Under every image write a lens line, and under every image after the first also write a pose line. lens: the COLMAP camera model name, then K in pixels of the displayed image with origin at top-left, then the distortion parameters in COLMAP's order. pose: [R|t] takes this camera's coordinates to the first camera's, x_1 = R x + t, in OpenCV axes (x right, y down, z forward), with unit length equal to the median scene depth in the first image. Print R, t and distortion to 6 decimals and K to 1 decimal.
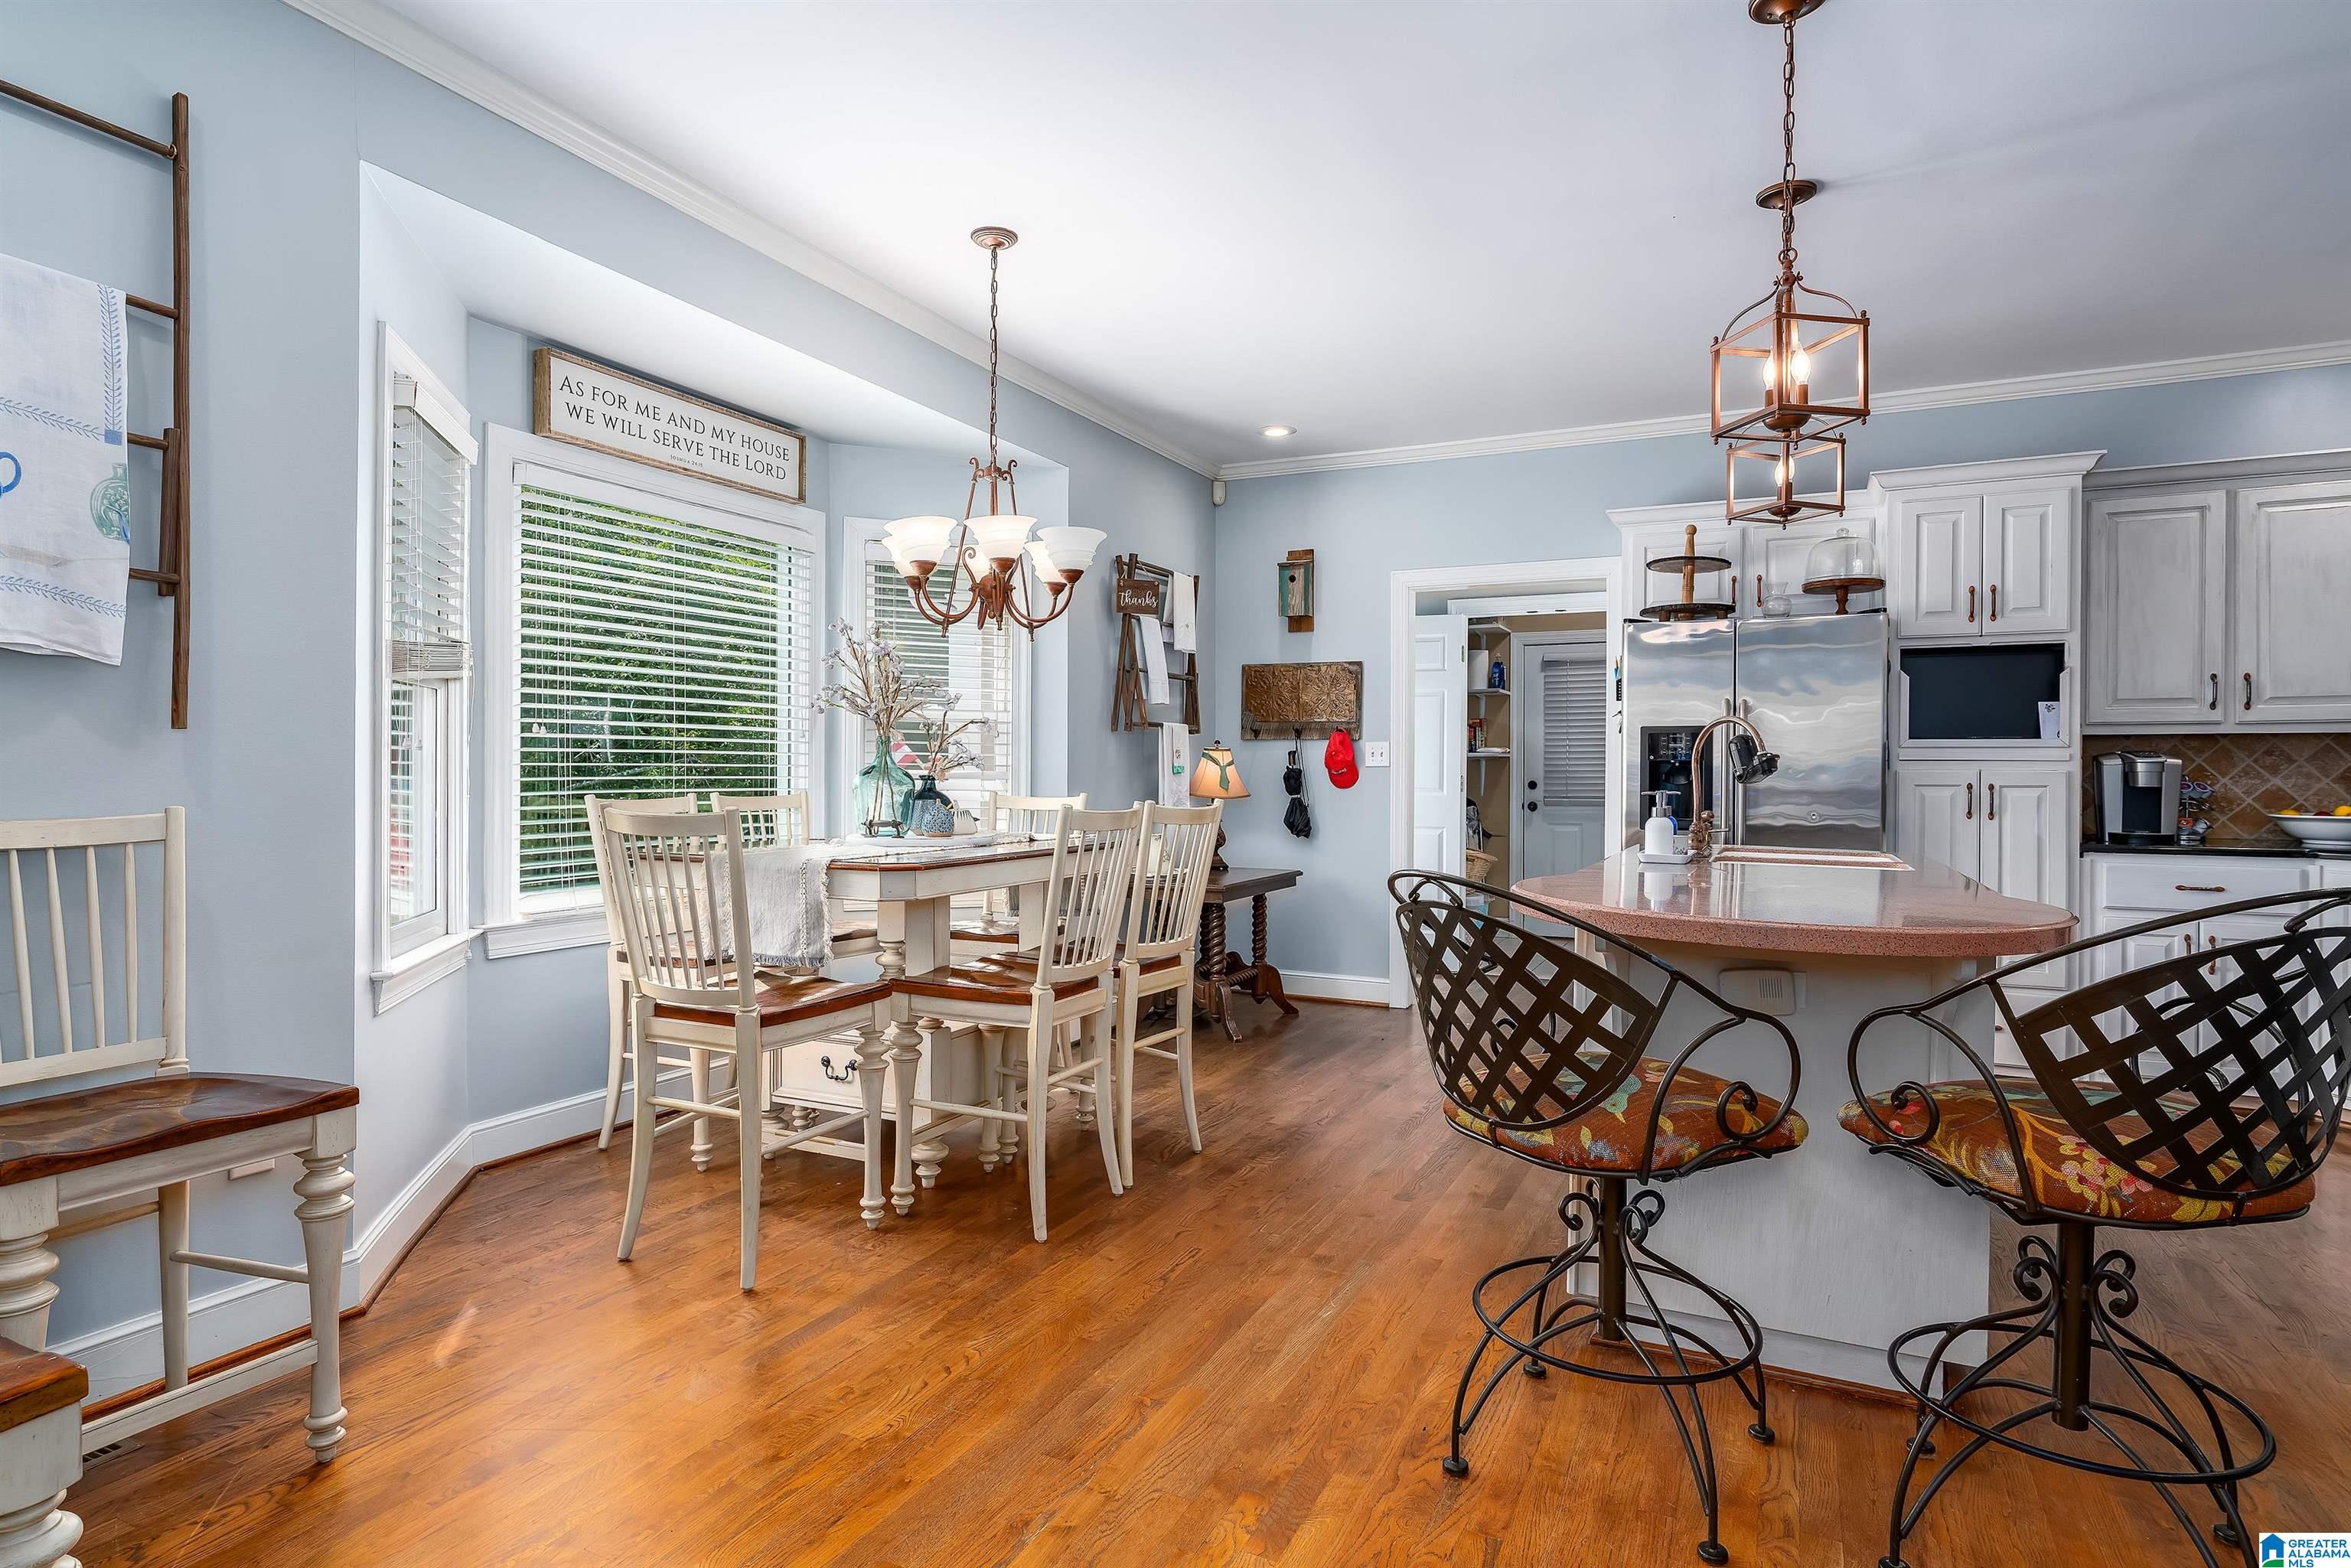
lens RADIAL K [[1290.9, 0, 1175.5], [0, 1290.9, 784.0], [0, 0, 1]] dist [0.015082, 0.000362]
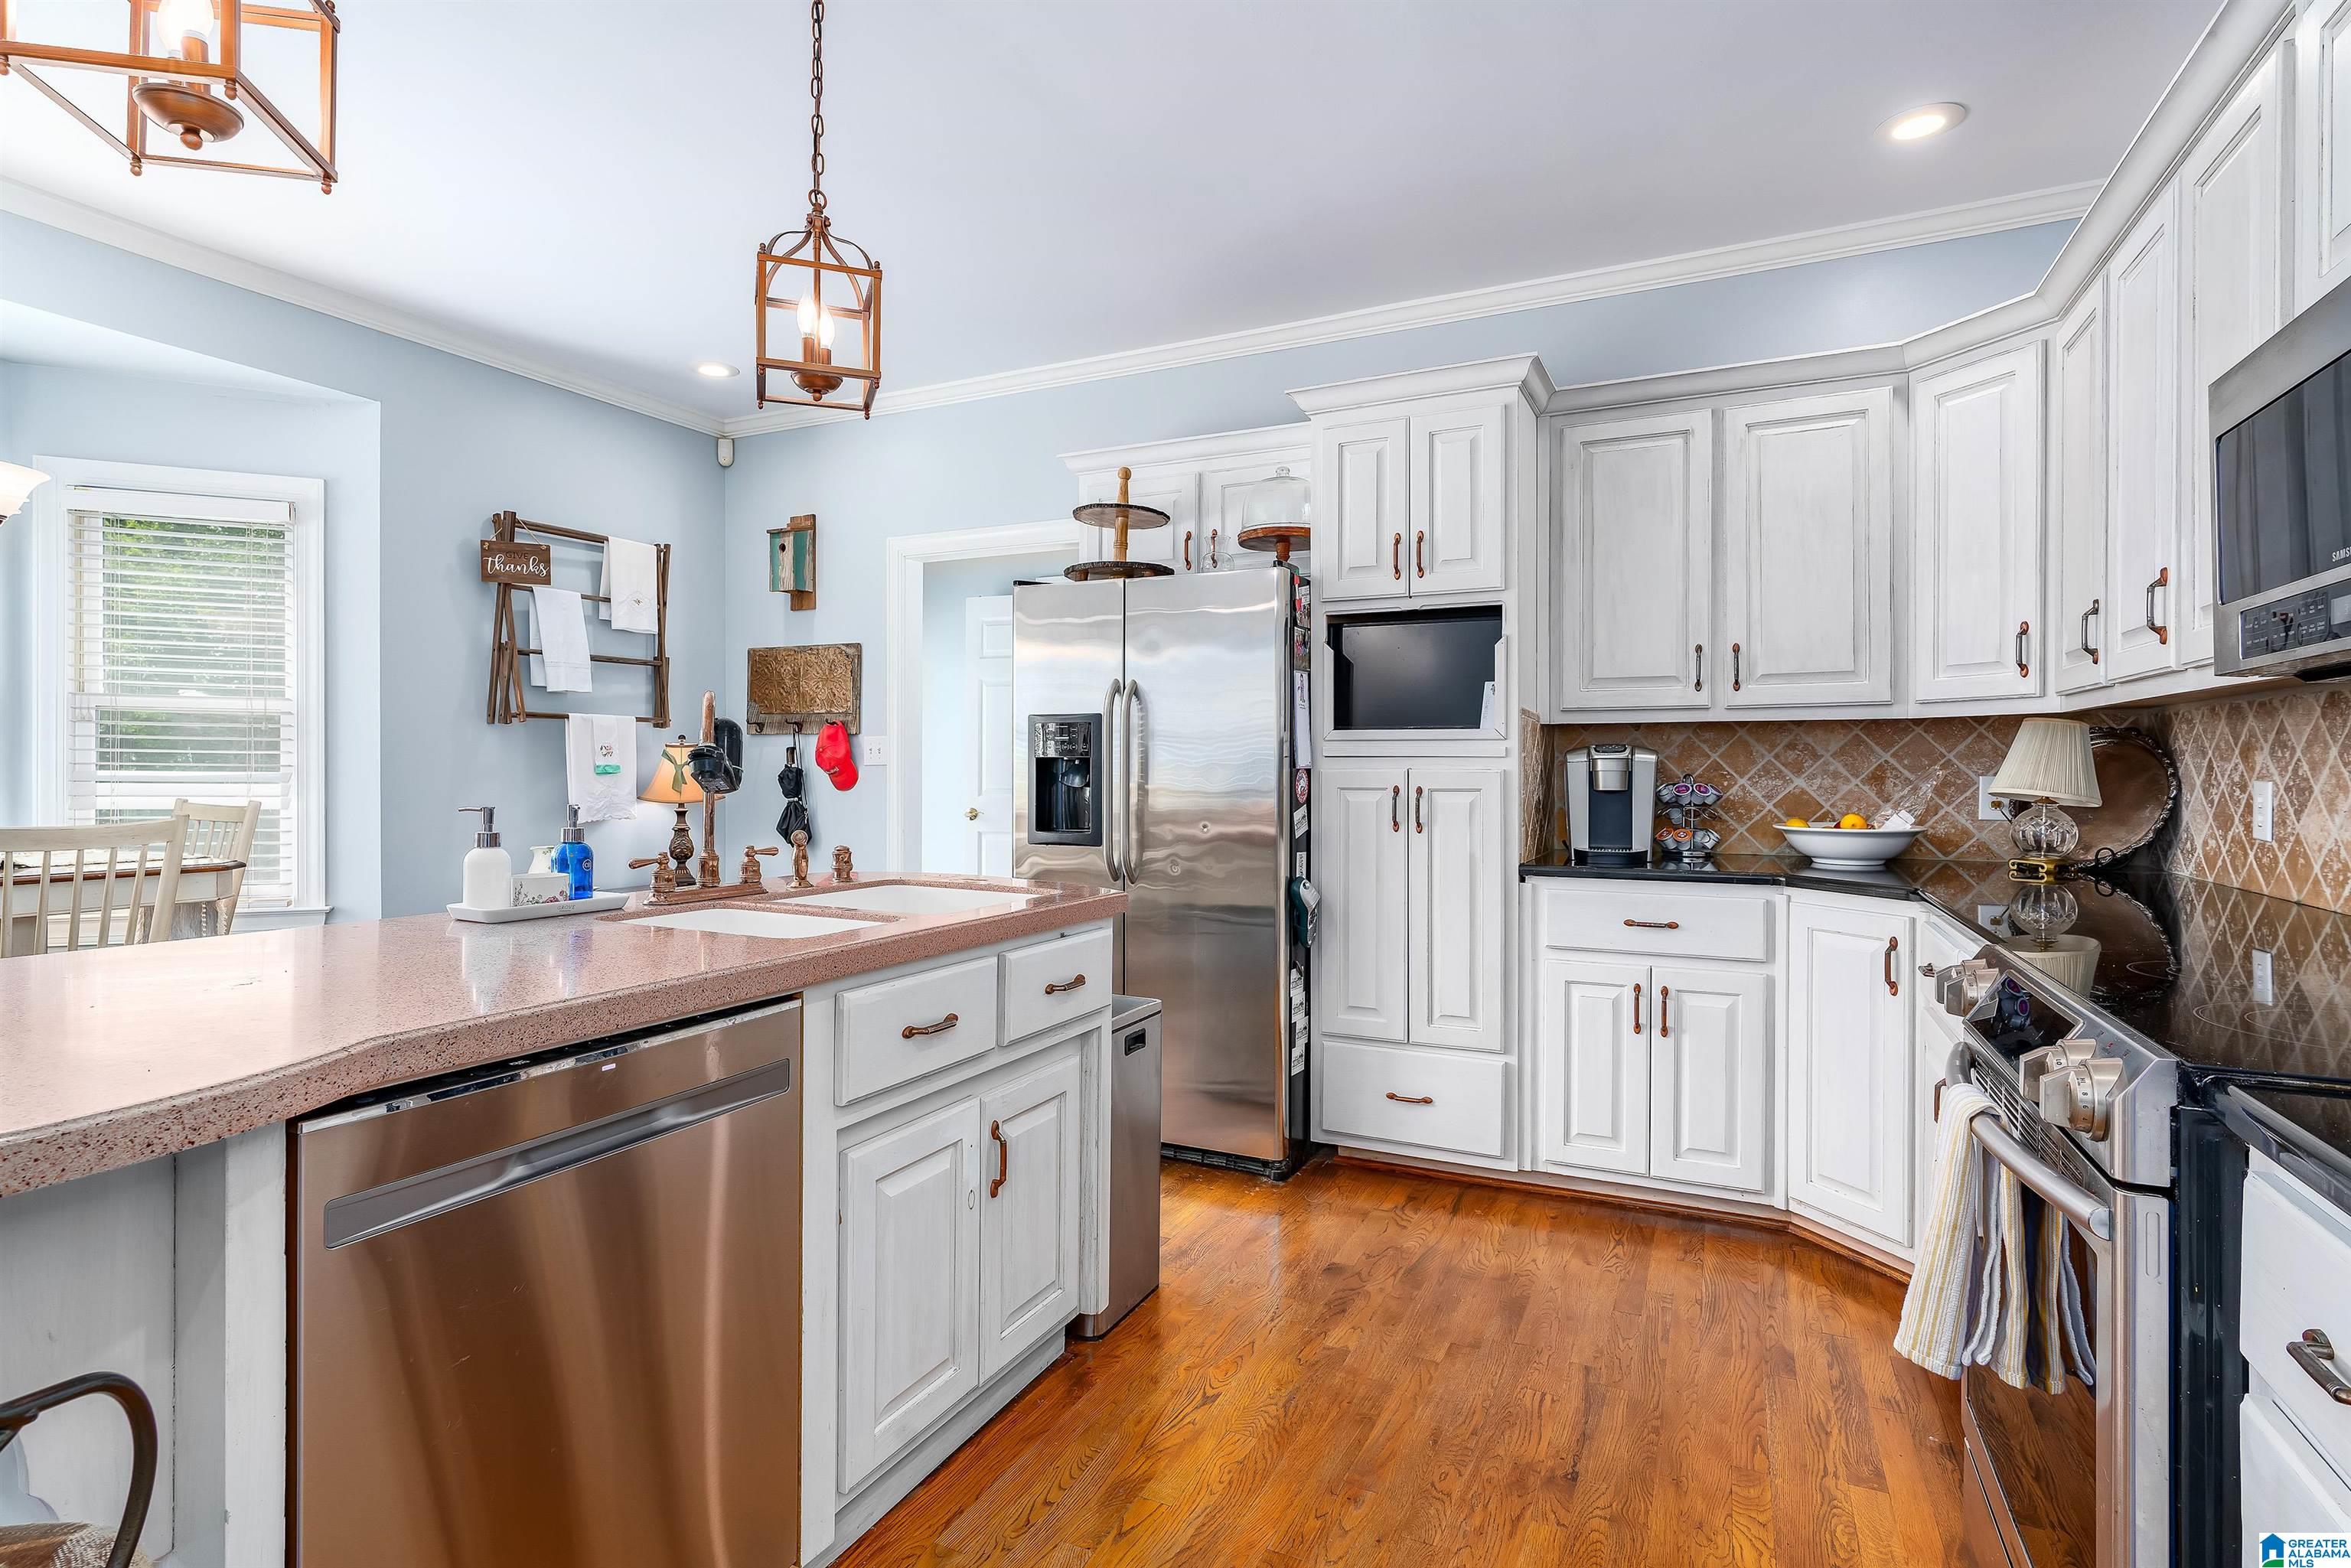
lens RADIAL K [[1177.9, 0, 1166.2], [0, 1177.9, 773.8], [0, 0, 1]] dist [-0.000874, 0.000075]
pose [[0.999980, -0.002182, -0.006006, 0.468328], [0.002153, 0.999986, -0.004770, -0.004693], [0.006017, 0.004757, 0.999971, 0.286828]]
